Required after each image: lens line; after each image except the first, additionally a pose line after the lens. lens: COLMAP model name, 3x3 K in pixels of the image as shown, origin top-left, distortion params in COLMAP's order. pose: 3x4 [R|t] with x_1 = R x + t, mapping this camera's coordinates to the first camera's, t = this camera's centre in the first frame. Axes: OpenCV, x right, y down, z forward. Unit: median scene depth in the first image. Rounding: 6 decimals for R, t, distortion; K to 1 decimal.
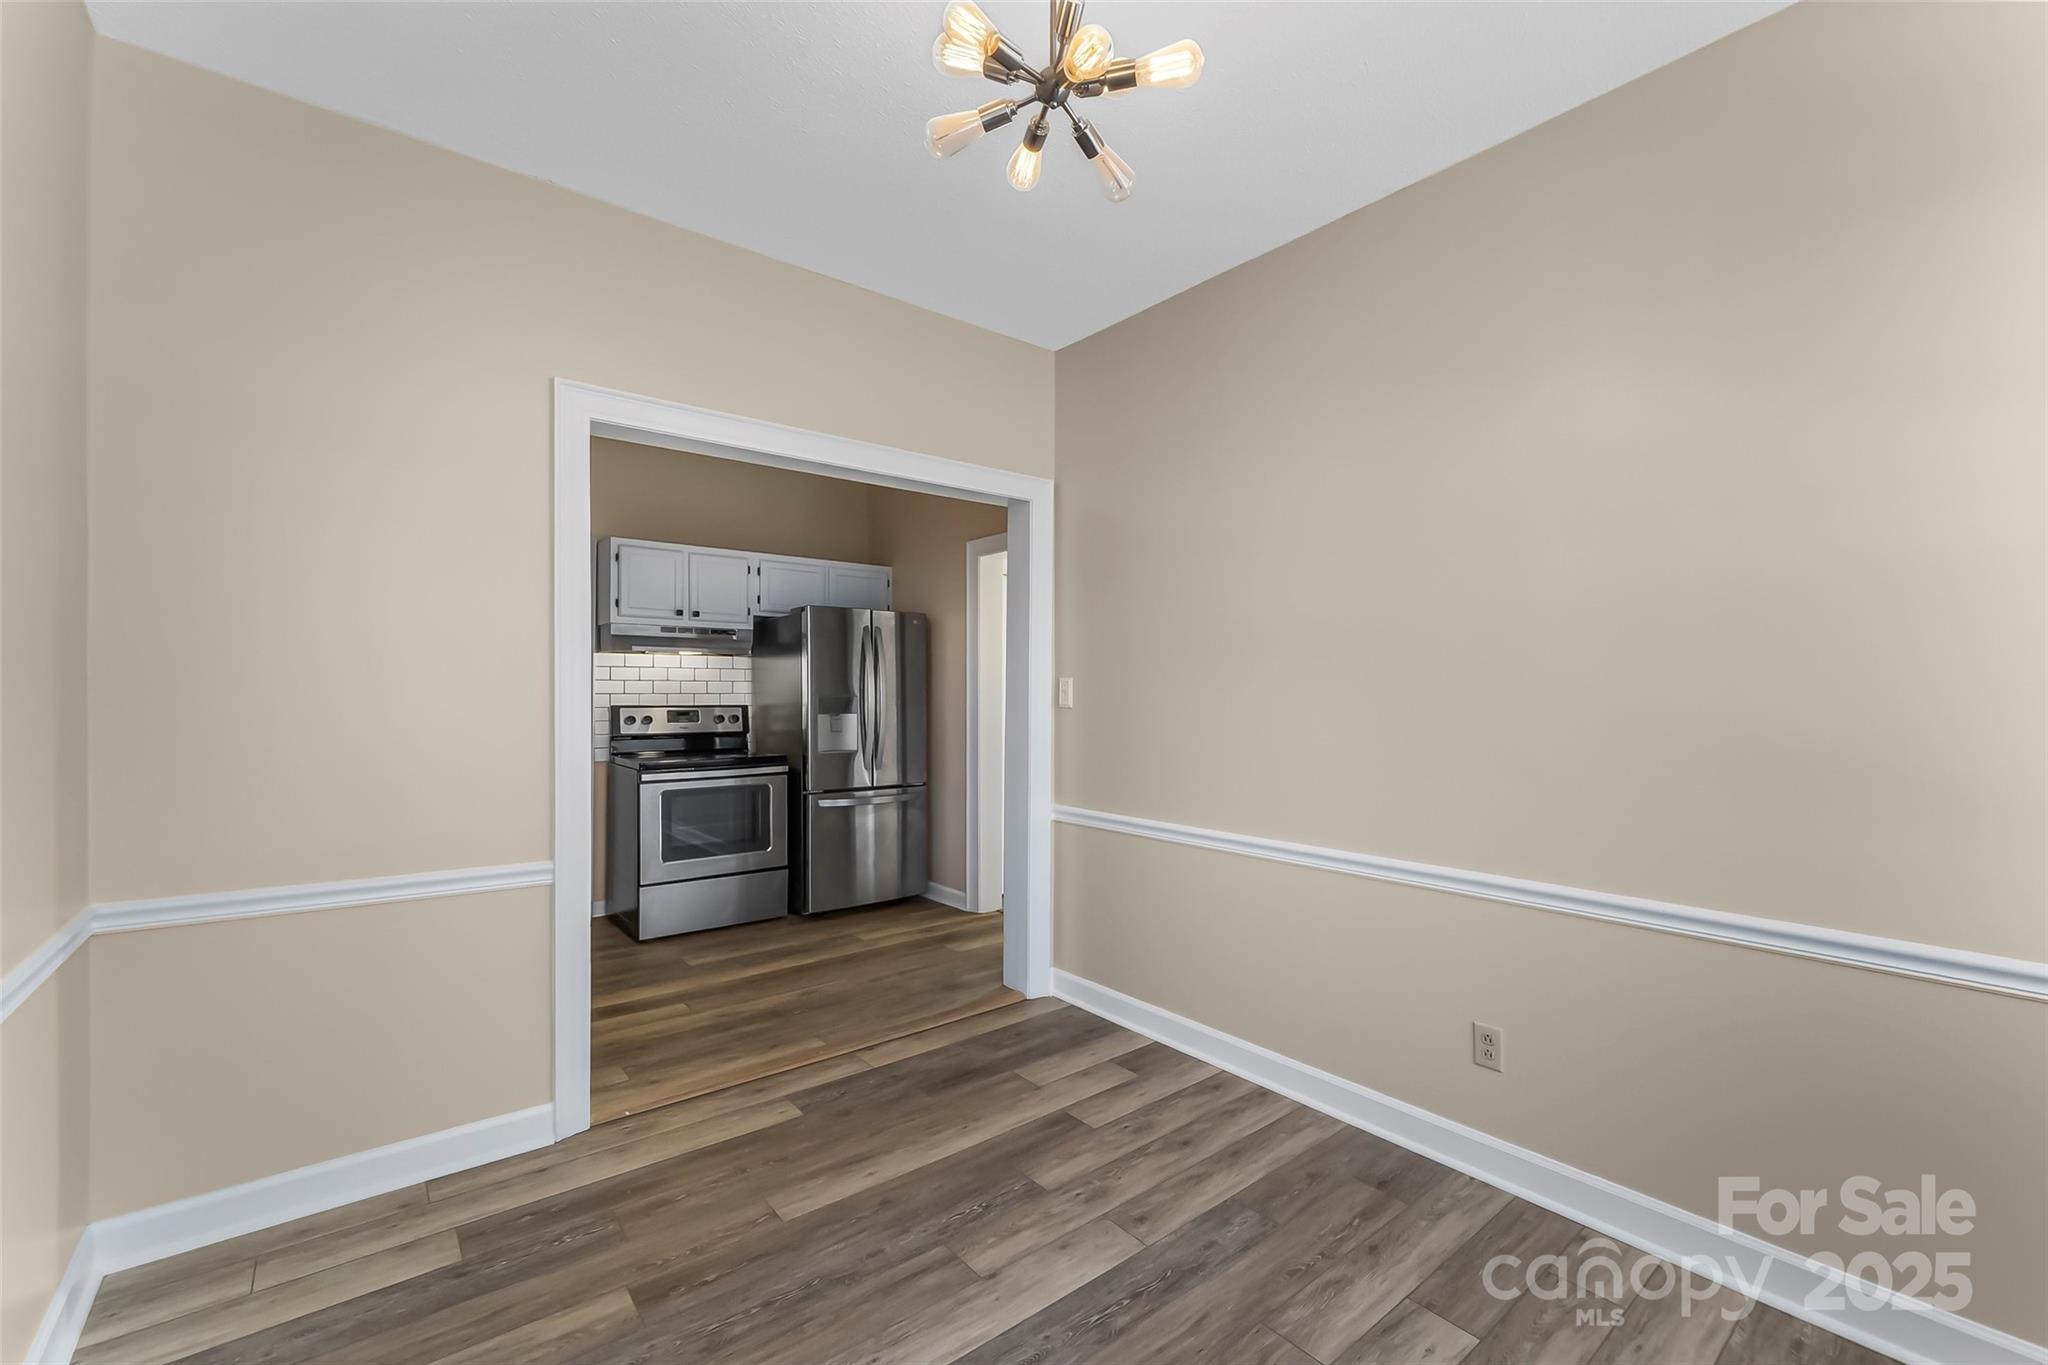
lens RADIAL K [[849.4, 0, 1023.6], [0, 849.4, 685.5], [0, 0, 1]] dist [-0.000032, -0.000001]
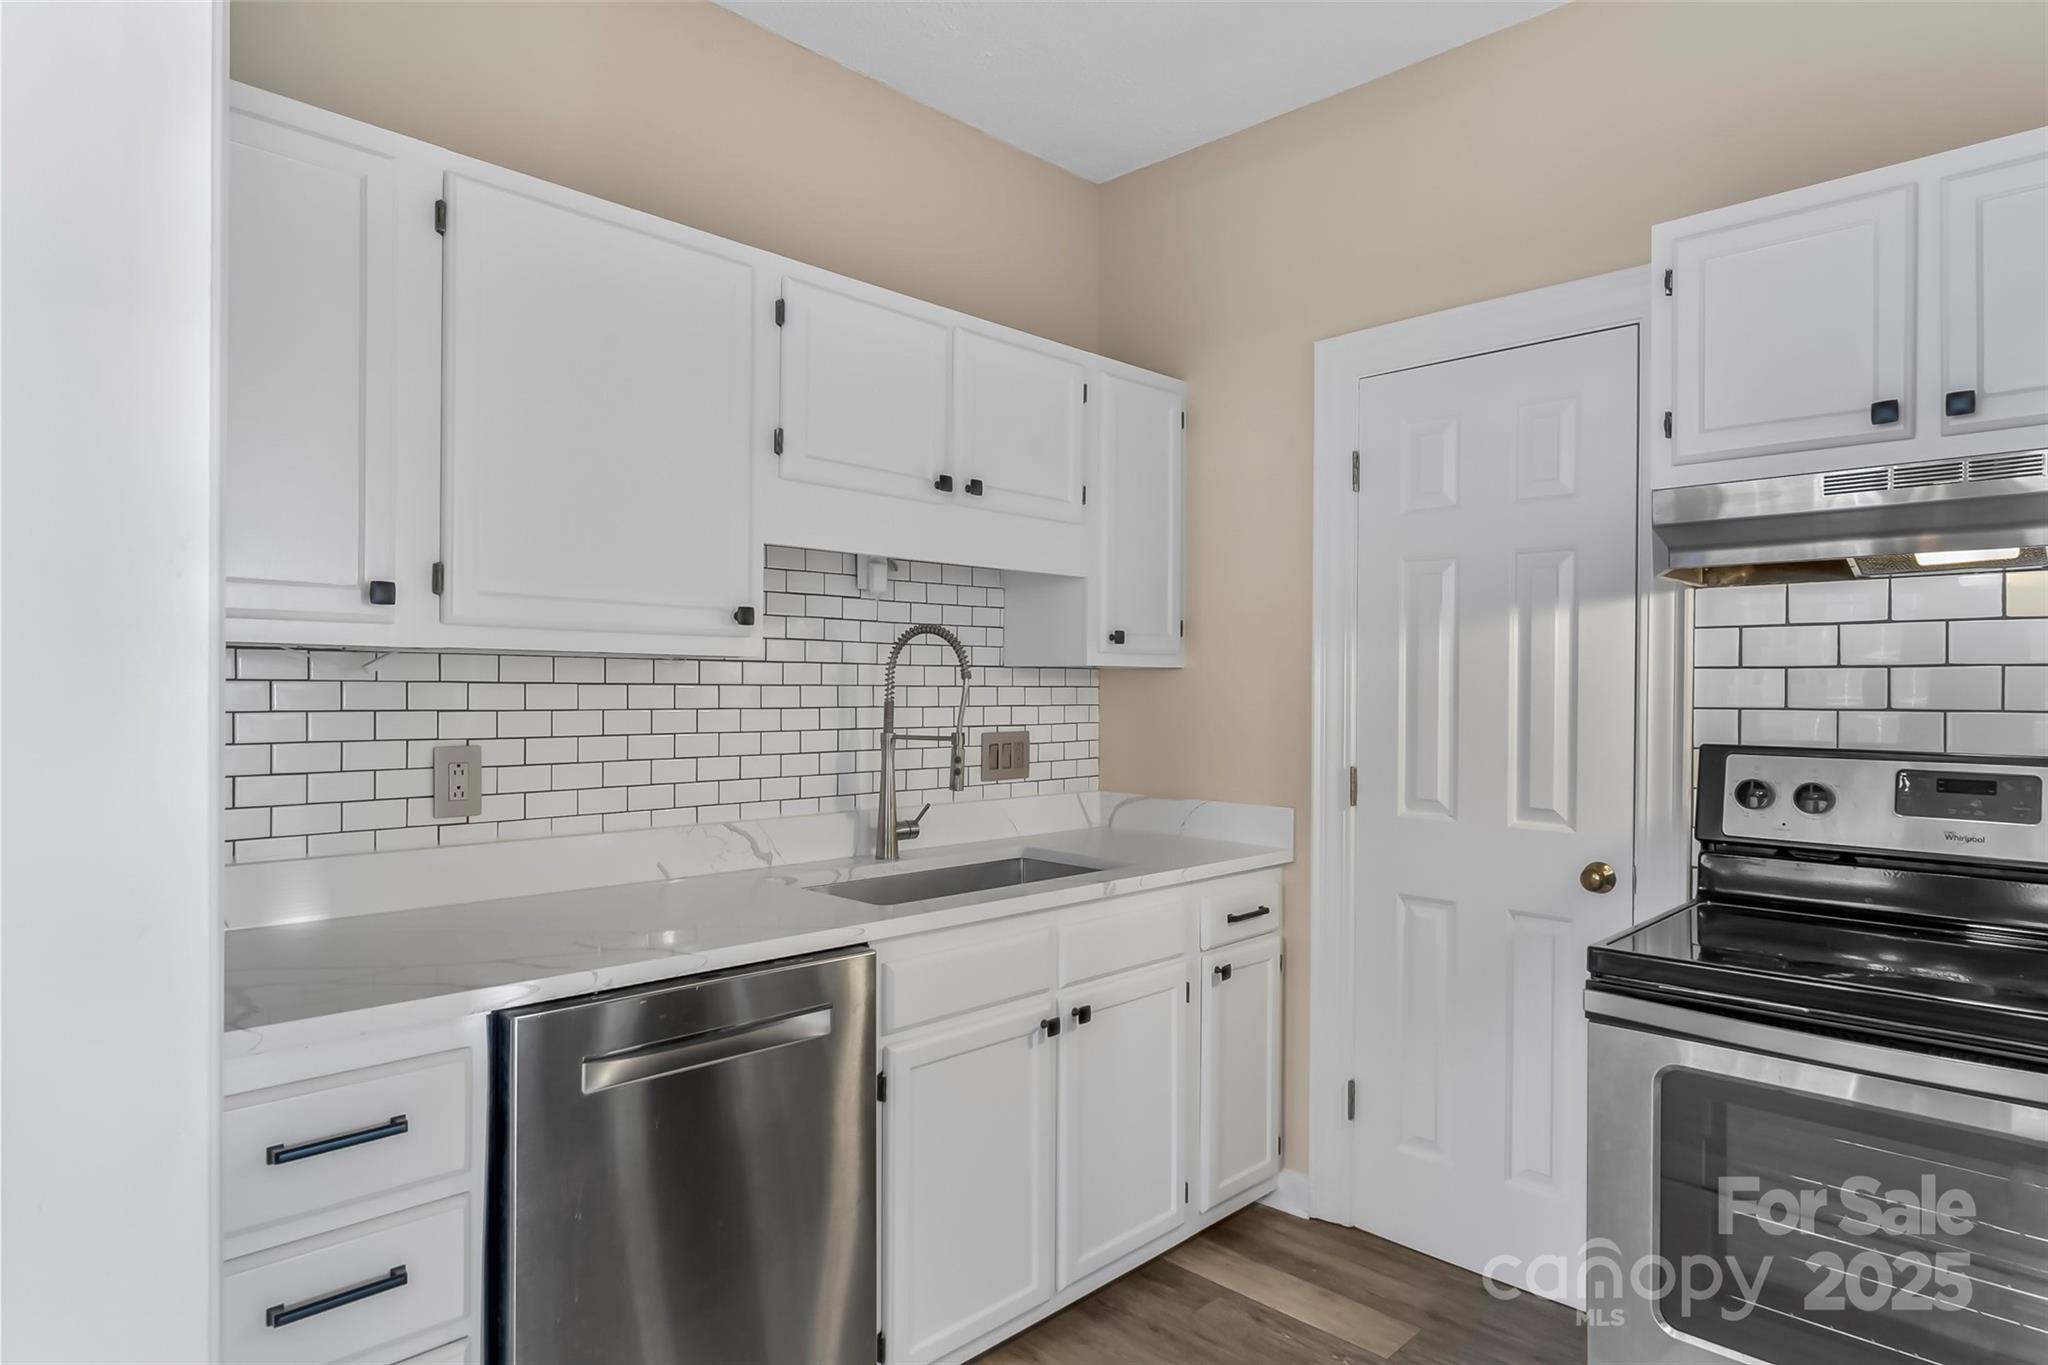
lens RADIAL K [[1170.9, 0, 1023.6], [0, 1170.9, 688.6], [0, 0, 1]] dist [-0.004713, -0.003642]
pose [[0.115568, -0.002914, -0.993295, -0.067238], [-0.002752, 0.999991, -0.003254, 0.004321], [0.993296, 0.003109, 0.115559, 0.679298]]
